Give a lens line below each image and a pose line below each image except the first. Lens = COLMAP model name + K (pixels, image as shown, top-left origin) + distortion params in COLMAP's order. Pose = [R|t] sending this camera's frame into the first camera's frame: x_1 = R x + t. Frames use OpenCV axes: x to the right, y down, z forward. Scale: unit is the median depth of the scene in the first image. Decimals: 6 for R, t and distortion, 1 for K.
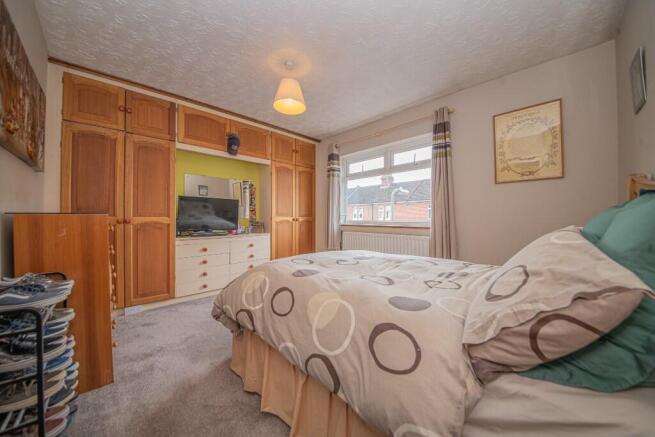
lens RADIAL K [[229.1, 0, 328.3], [0, 229.1, 215.1], [0, 0, 1]] dist [-0.000486, -0.000138]
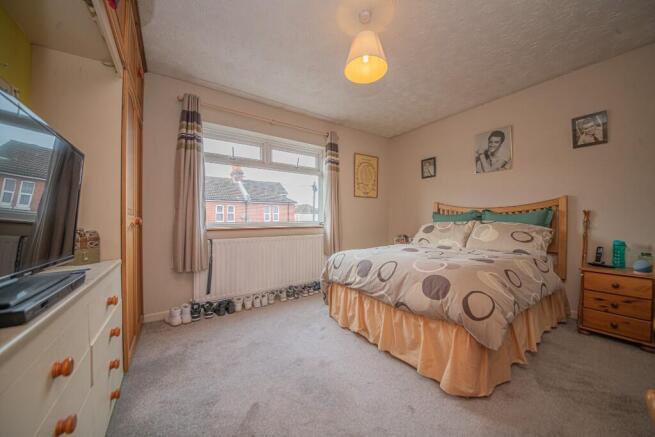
lens RADIAL K [[229.1, 0, 328.8], [0, 229.1, 218.7], [0, 0, 1]] dist [-0.000486, -0.000138]
pose [[0.174941, -0.003427, 0.984573, -0.700412], [-0.008454, 0.999952, 0.004983, 0.006912], [-0.984543, -0.009195, 0.174903, 0.740929]]
